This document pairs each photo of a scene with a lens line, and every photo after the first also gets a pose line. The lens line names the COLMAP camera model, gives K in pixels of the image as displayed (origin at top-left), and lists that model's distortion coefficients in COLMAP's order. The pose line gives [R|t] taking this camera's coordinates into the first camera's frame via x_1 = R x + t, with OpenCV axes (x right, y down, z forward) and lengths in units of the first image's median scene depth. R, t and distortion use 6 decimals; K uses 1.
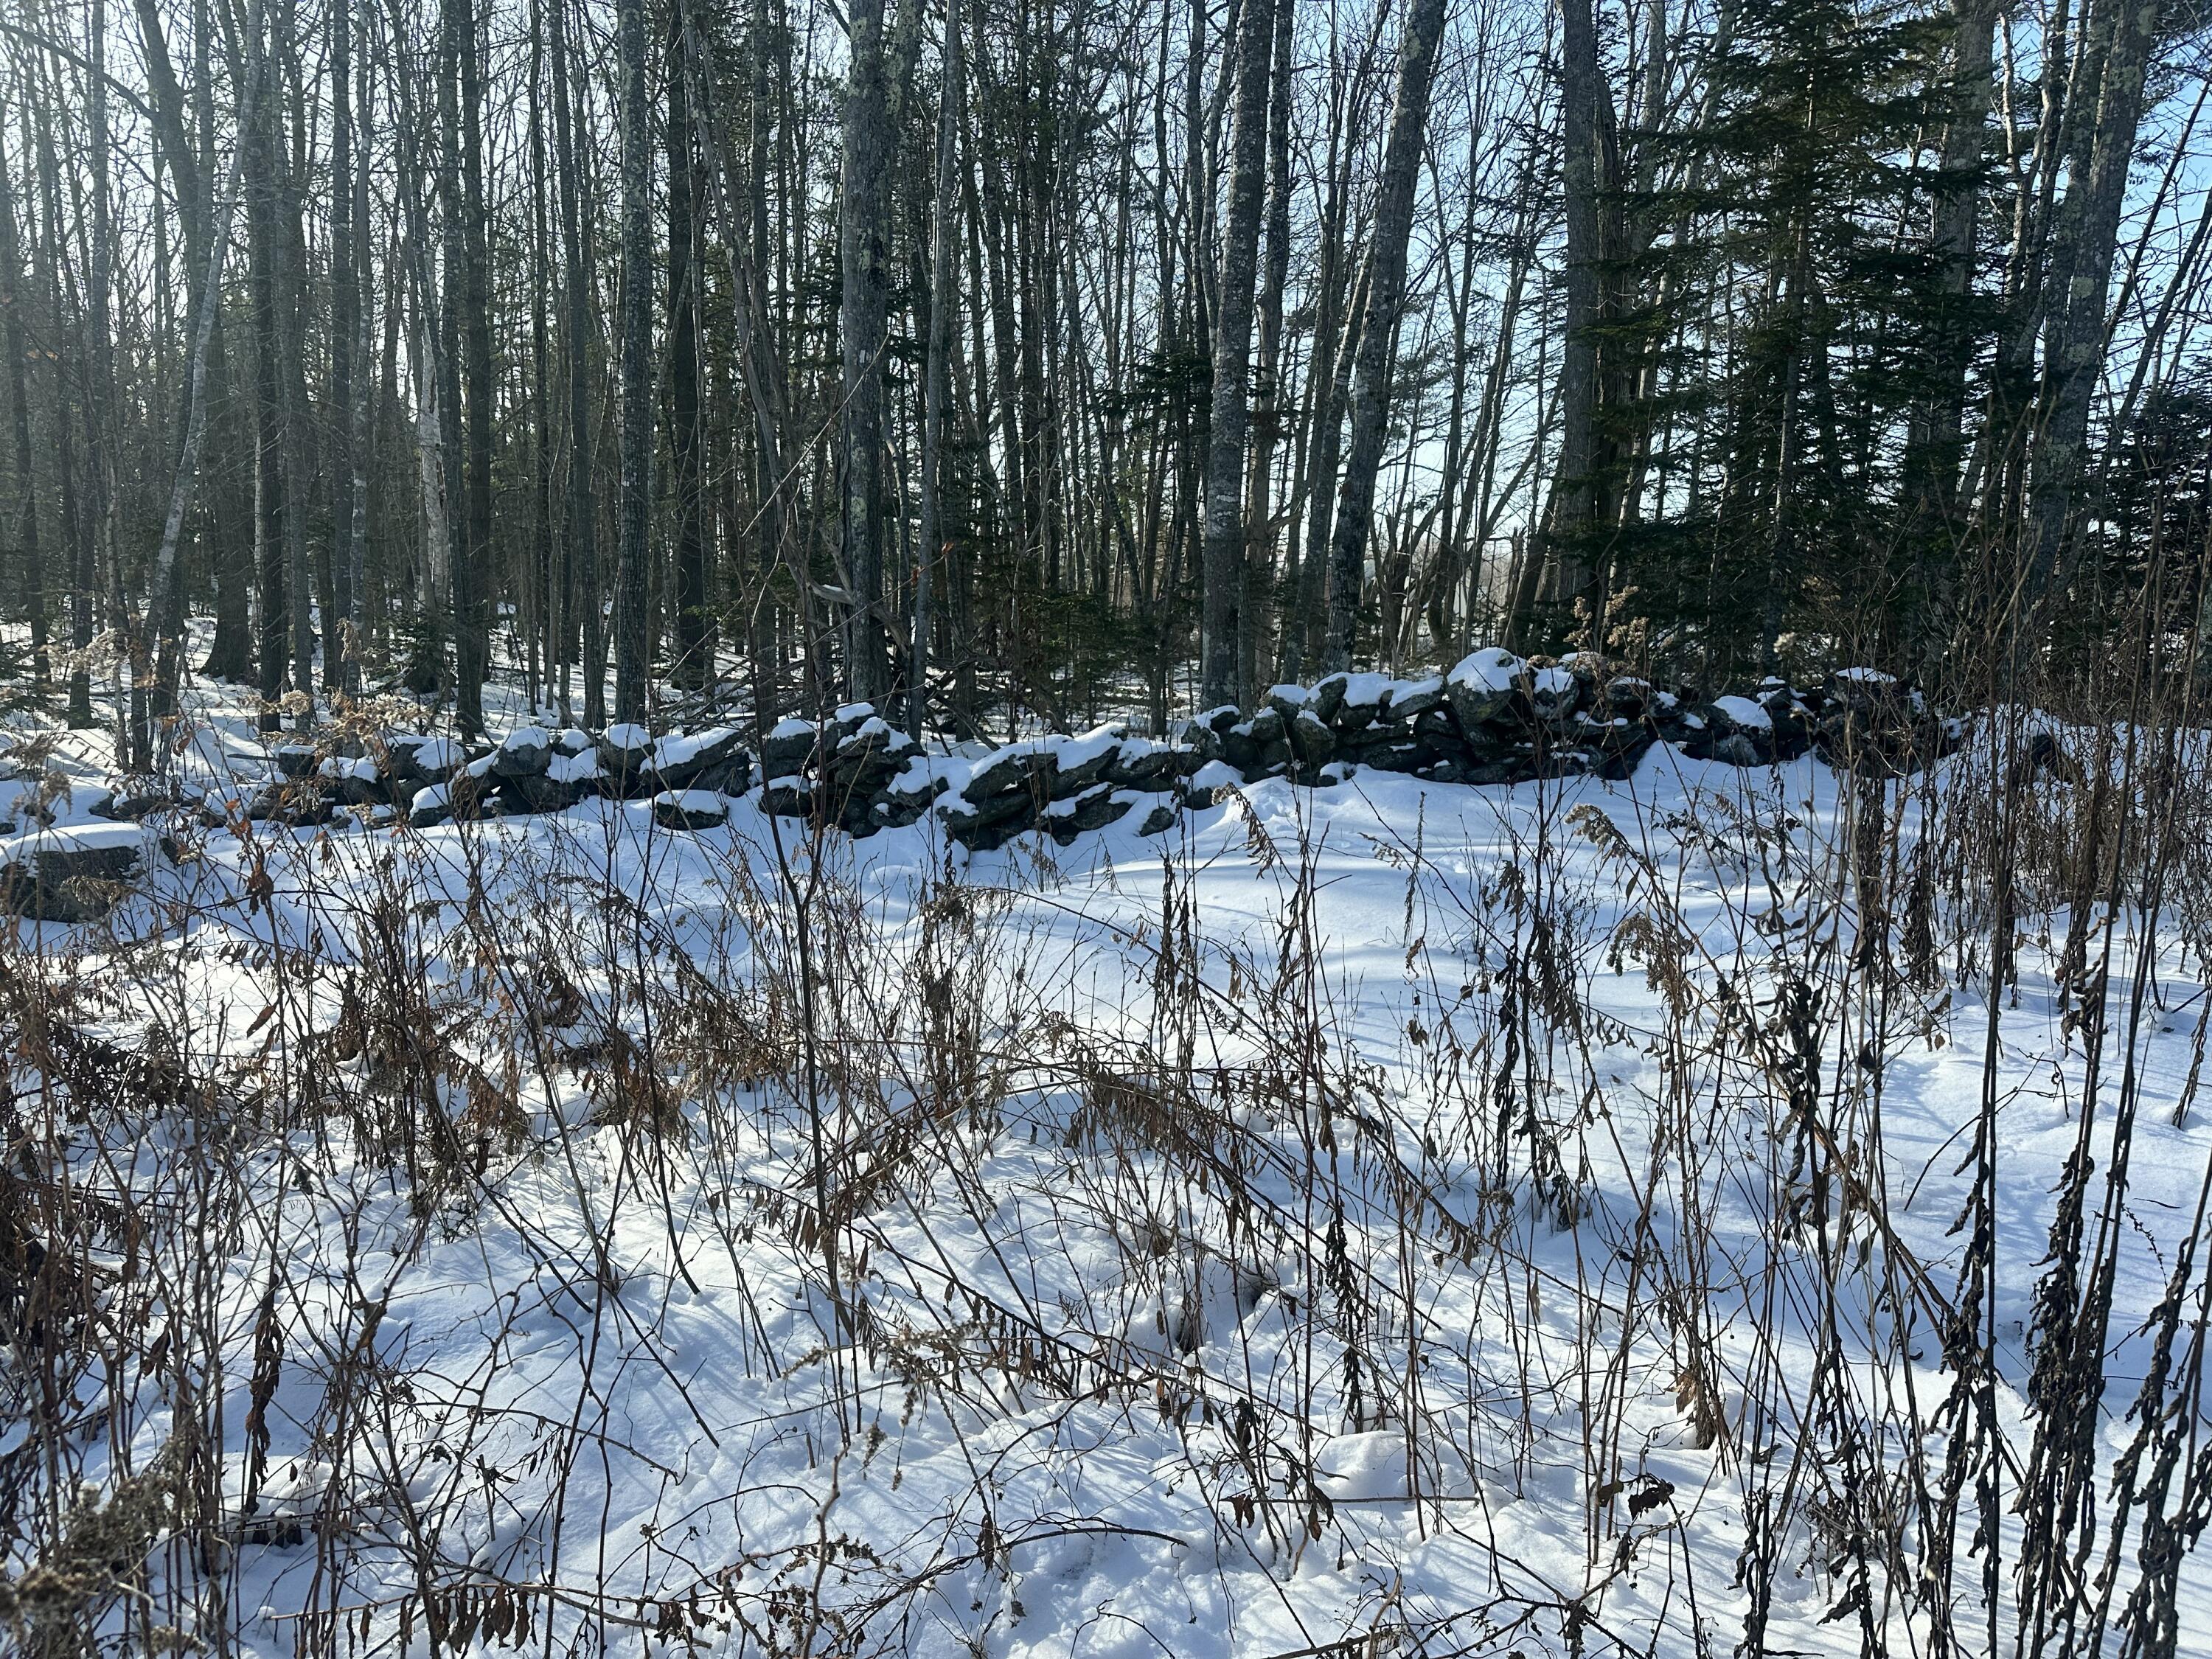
lens RADIAL K [[1557.6, 0, 1097.6], [0, 1557.6, 833.7], [0, 0, 1]] dist [0.063622, -0.062661]
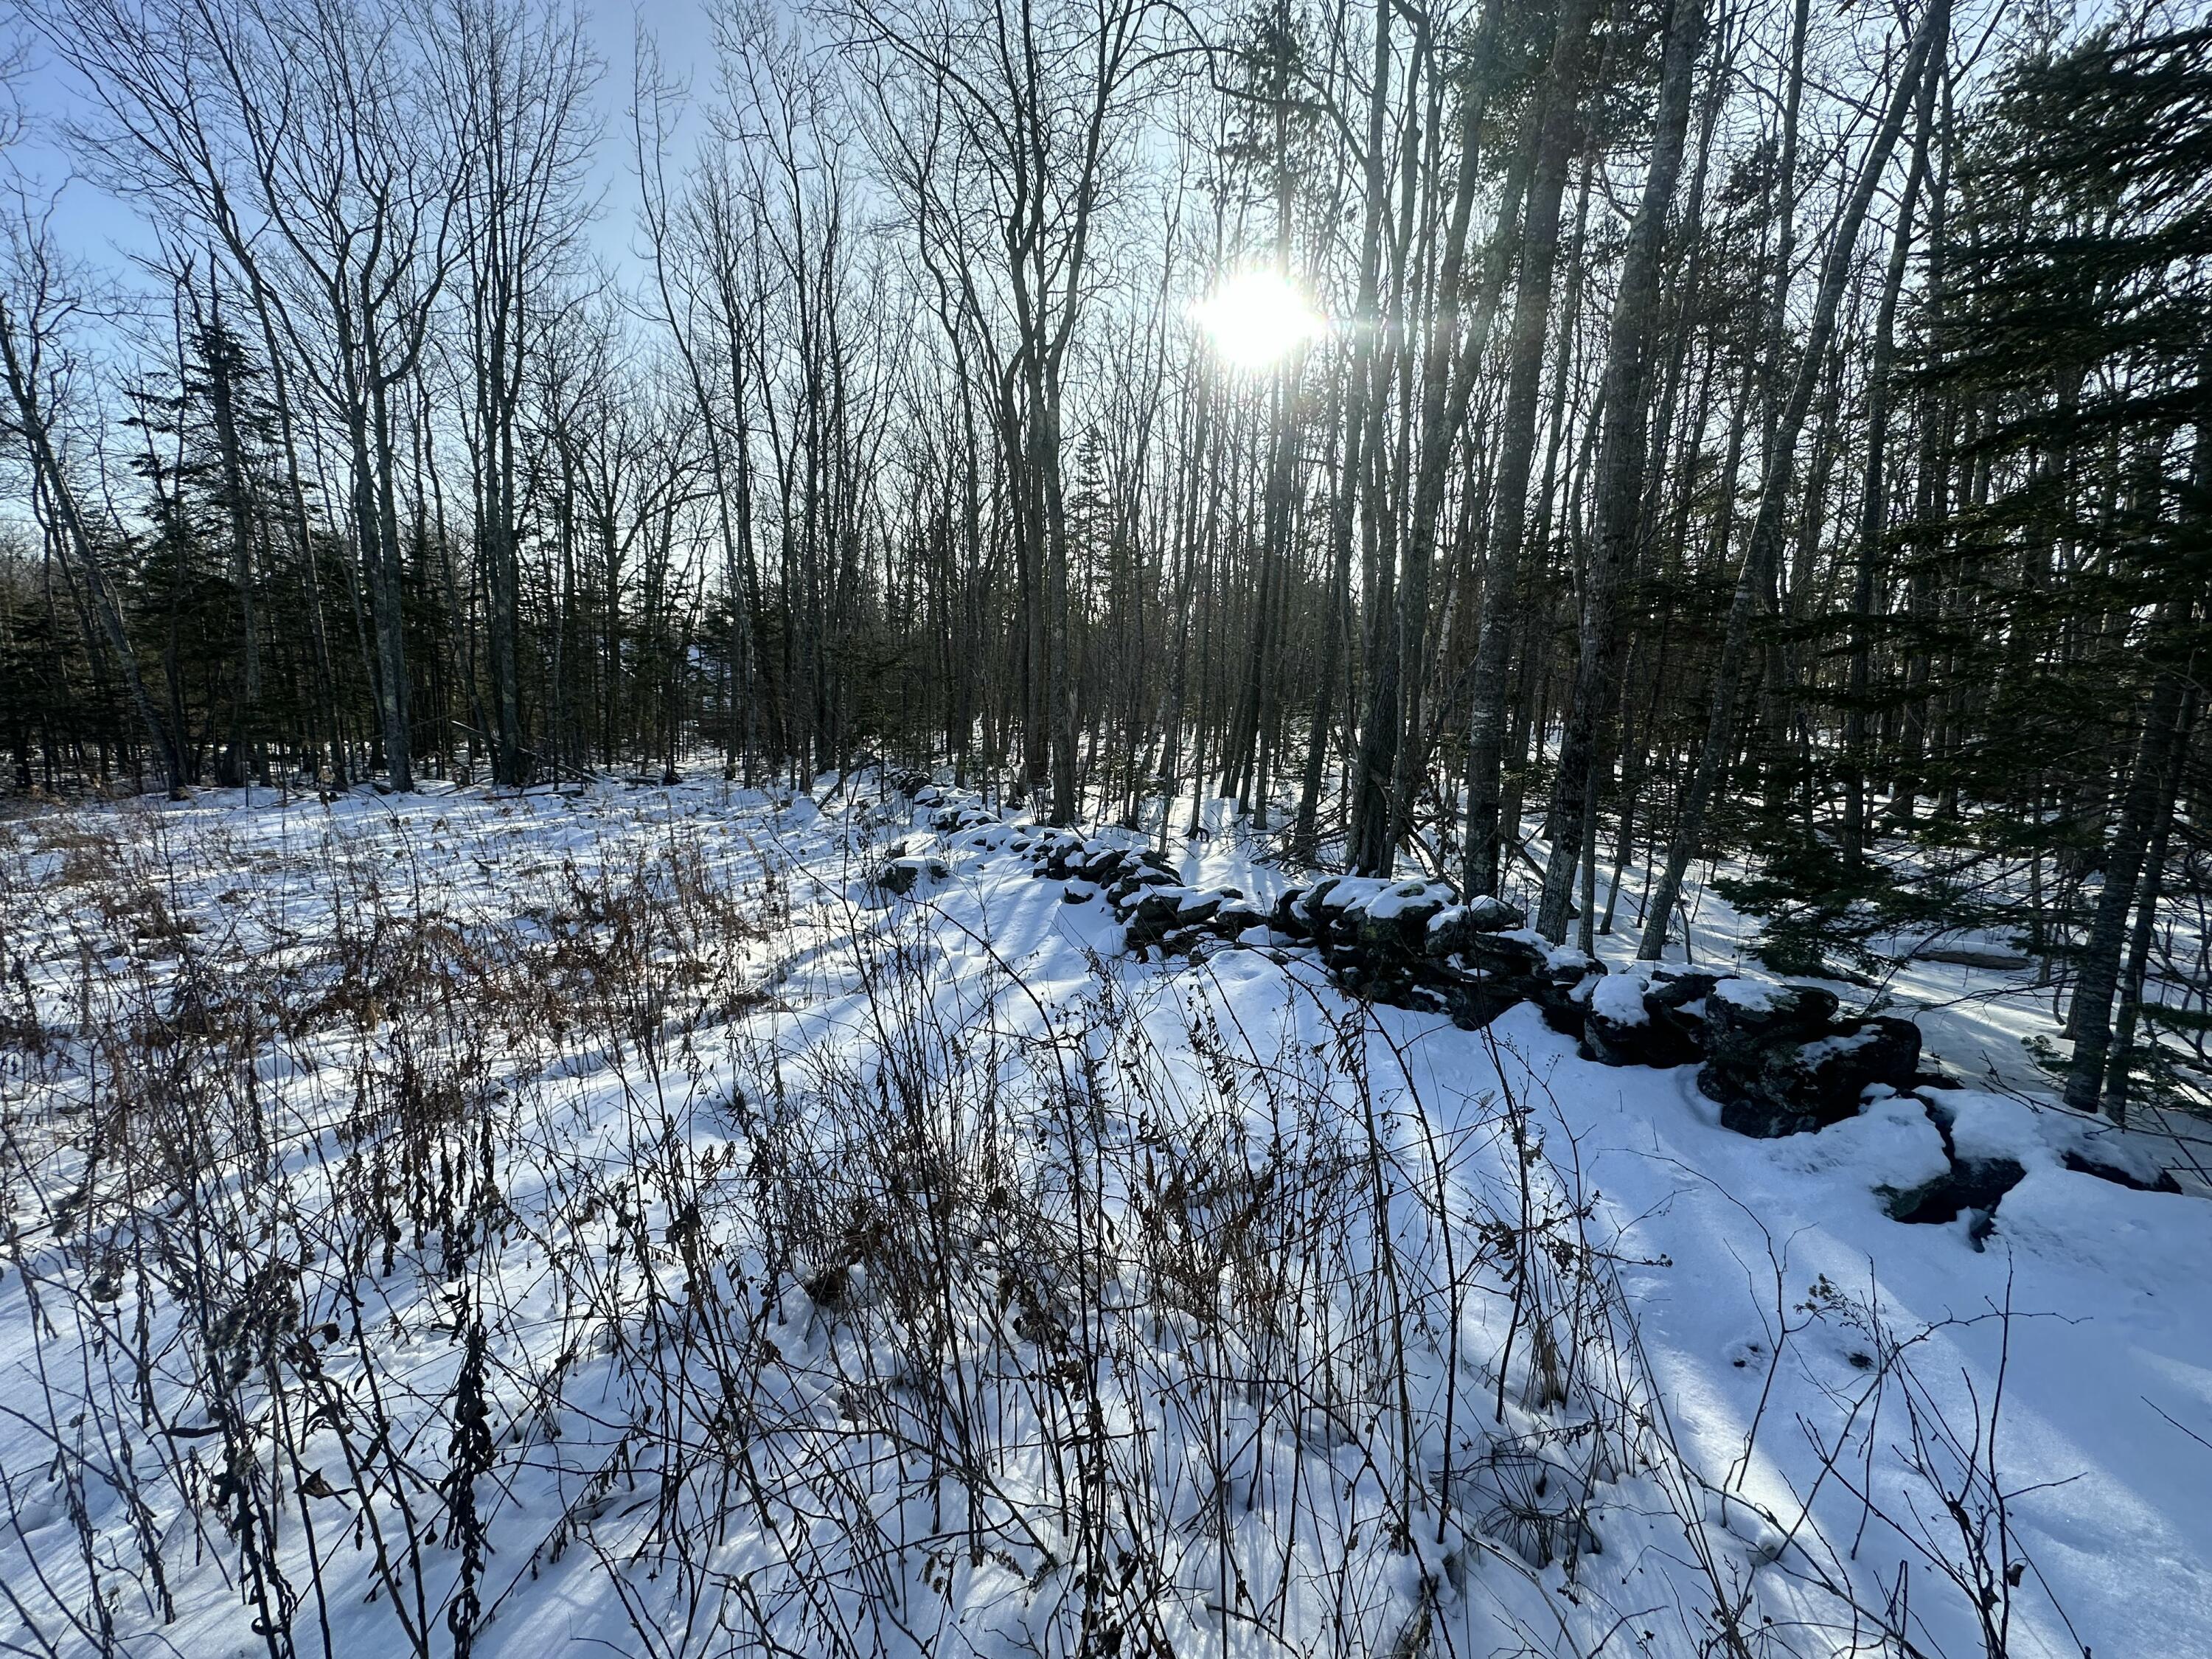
lens RADIAL K [[893.1, 0, 1094.2], [0, 893.1, 821.2], [0, 0, 1]] dist [0.002370, 0.000253]
pose [[0.536654, 0.111611, -0.836388, 0.653257], [-0.130449, 0.990271, 0.048446, -0.159354], [0.833658, 0.083107, 0.545993, 0.460231]]
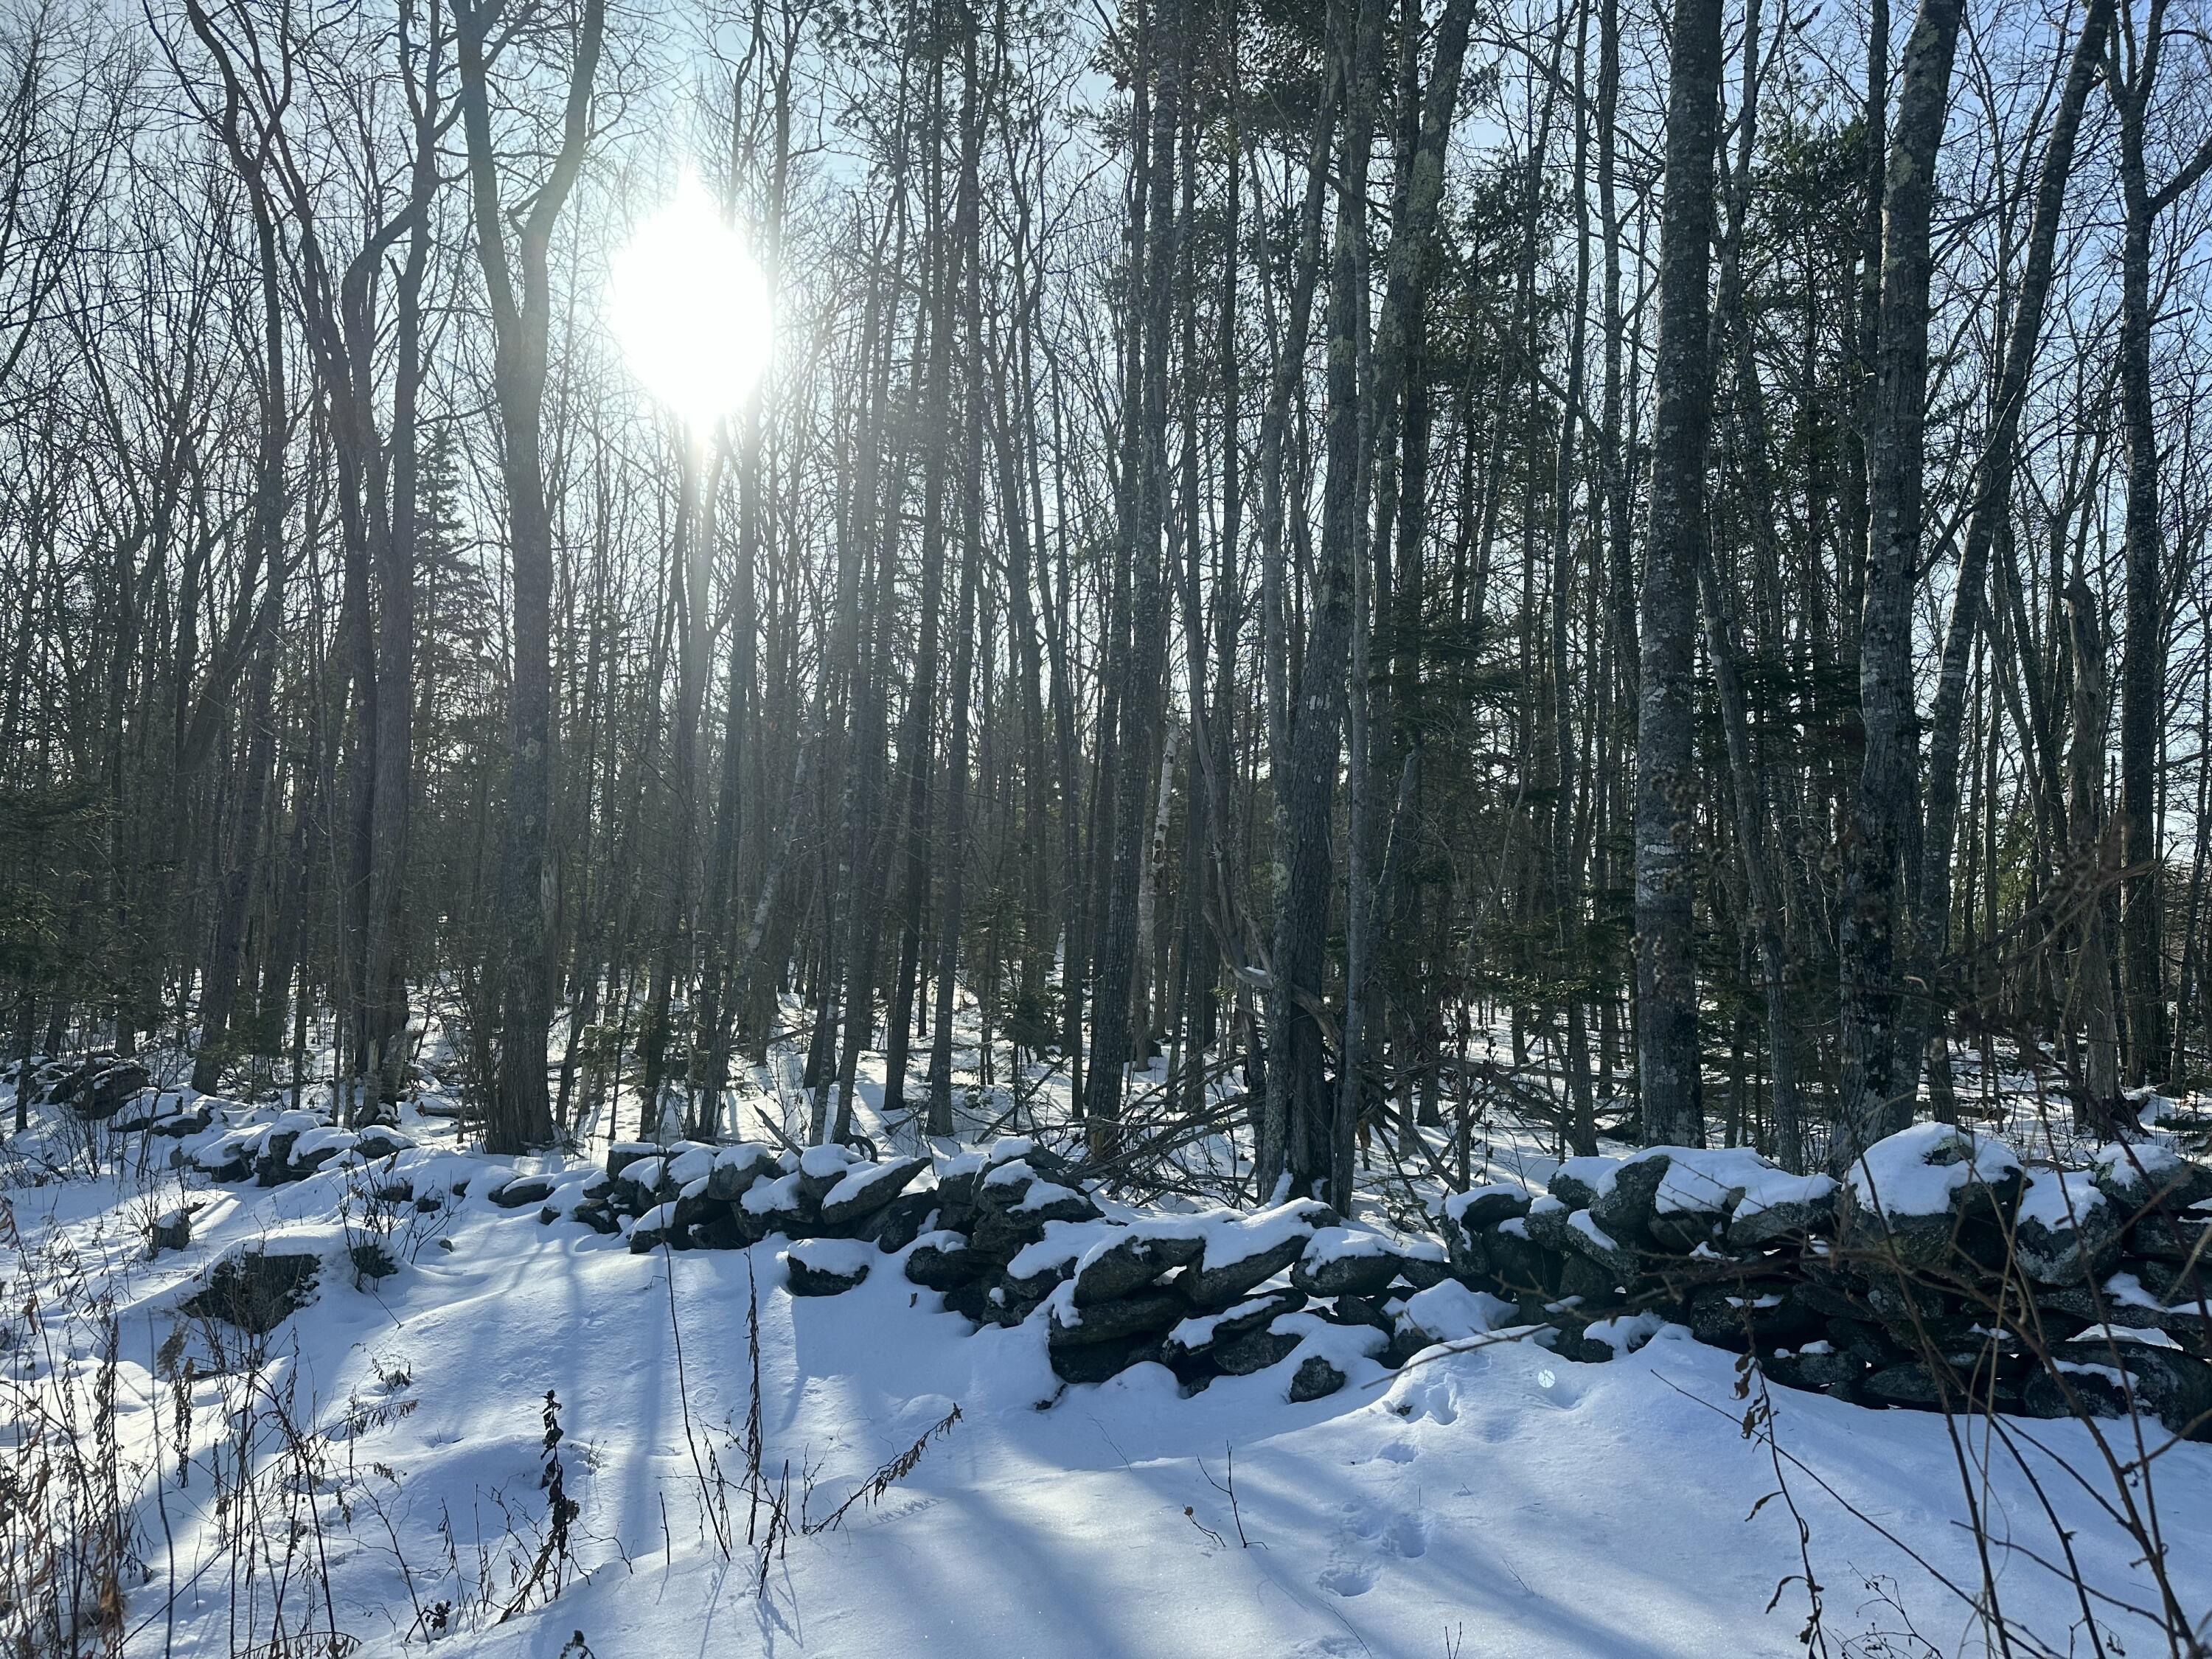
lens RADIAL K [[1557.6, 0, 1117.9], [0, 1557.6, 828.0], [0, 0, 1]] dist [0.063622, -0.062661]
pose [[0.842446, -0.041867, -0.537152, 0.306044], [-0.081236, 0.975708, -0.203456, -0.085372], [0.532621, 0.215037, 0.818580, 0.415832]]
